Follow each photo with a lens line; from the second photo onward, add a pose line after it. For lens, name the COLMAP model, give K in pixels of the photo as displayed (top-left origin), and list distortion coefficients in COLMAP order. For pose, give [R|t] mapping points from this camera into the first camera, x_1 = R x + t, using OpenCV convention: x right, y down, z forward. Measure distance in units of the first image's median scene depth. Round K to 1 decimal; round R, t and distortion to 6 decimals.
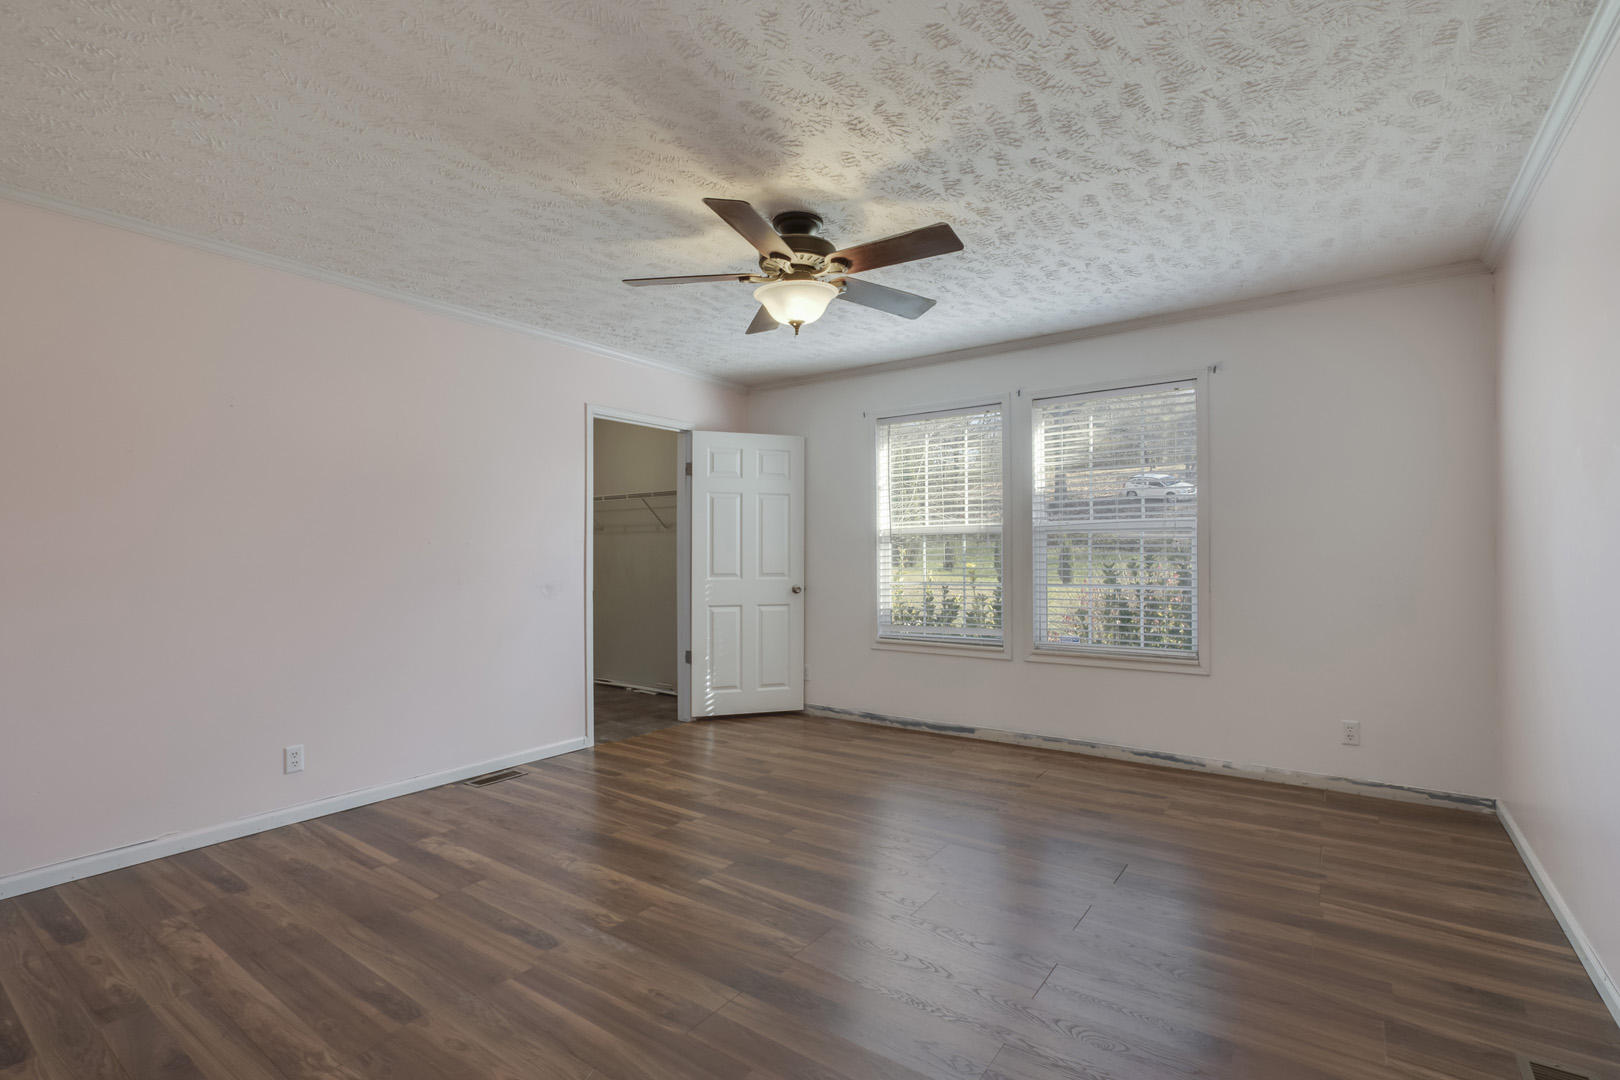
lens RADIAL K [[754.4, 0, 817.6], [0, 754.4, 549.7], [0, 0, 1]] dist [-0.018257, 0.005634]
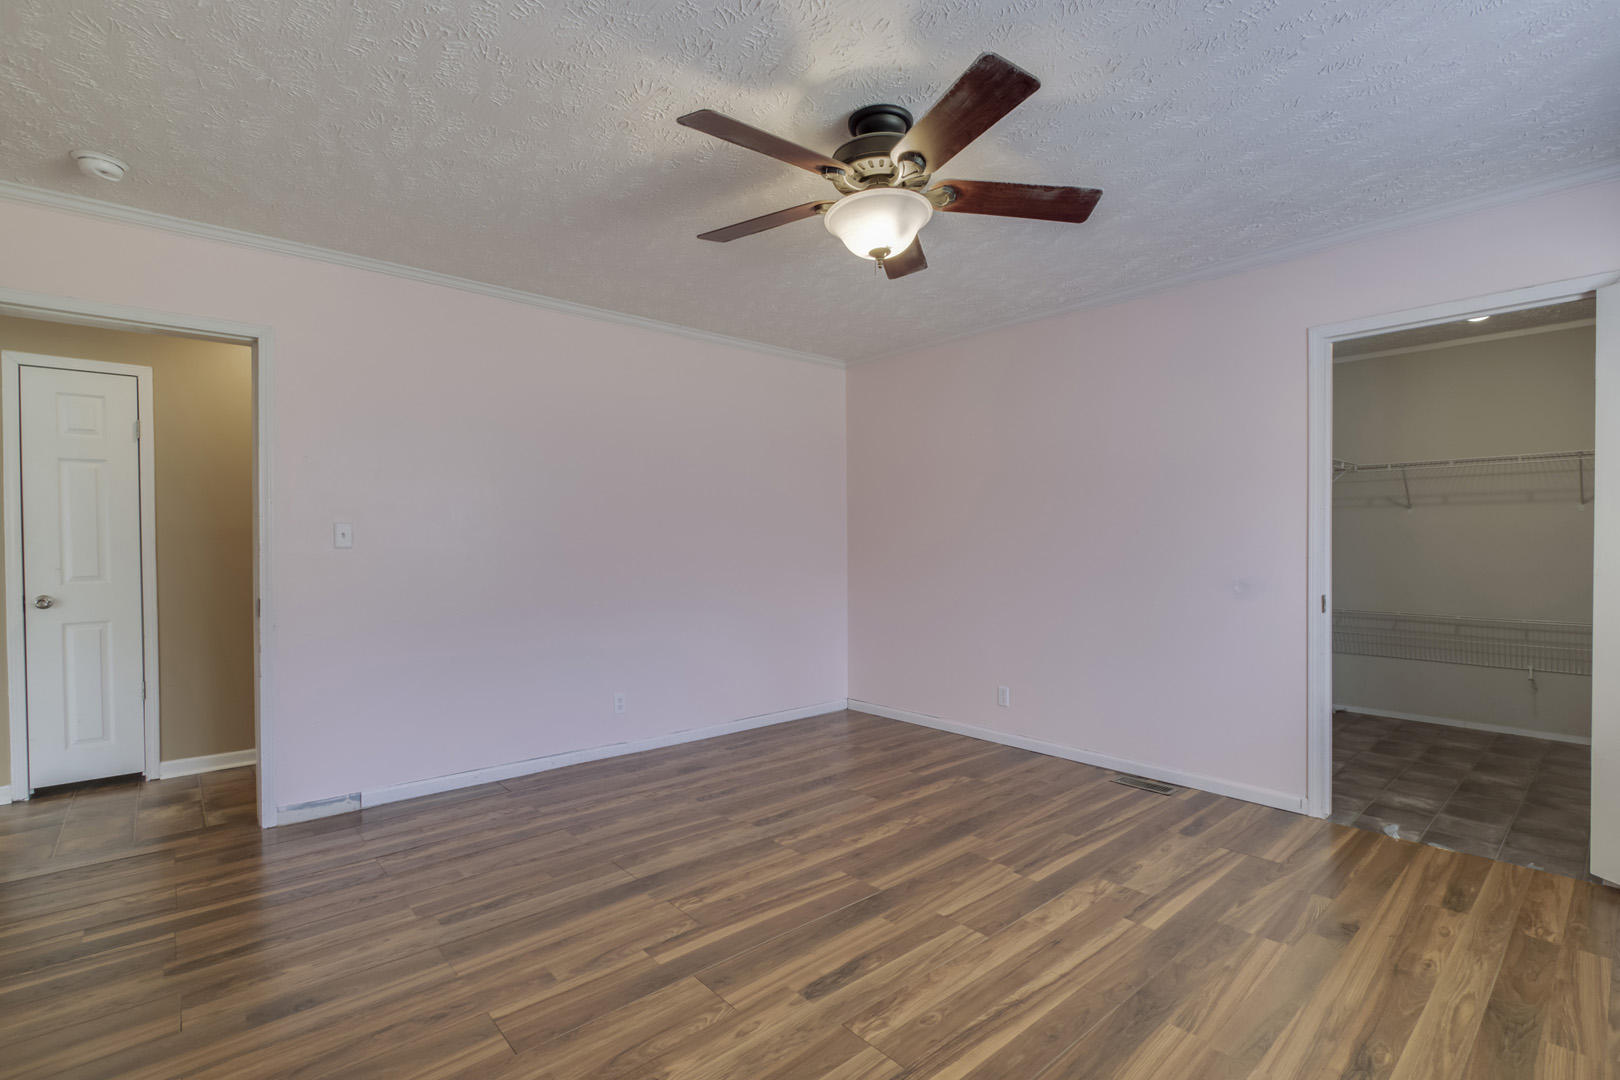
lens RADIAL K [[754.4, 0, 817.6], [0, 754.4, 549.7], [0, 0, 1]] dist [-0.018257, 0.005634]
pose [[-0.225948, 0.015727, -0.974012, 0.666484], [0.002913, 0.999876, 0.015469, 0.000563], [0.974135, 0.000657, -0.225966, 0.983523]]
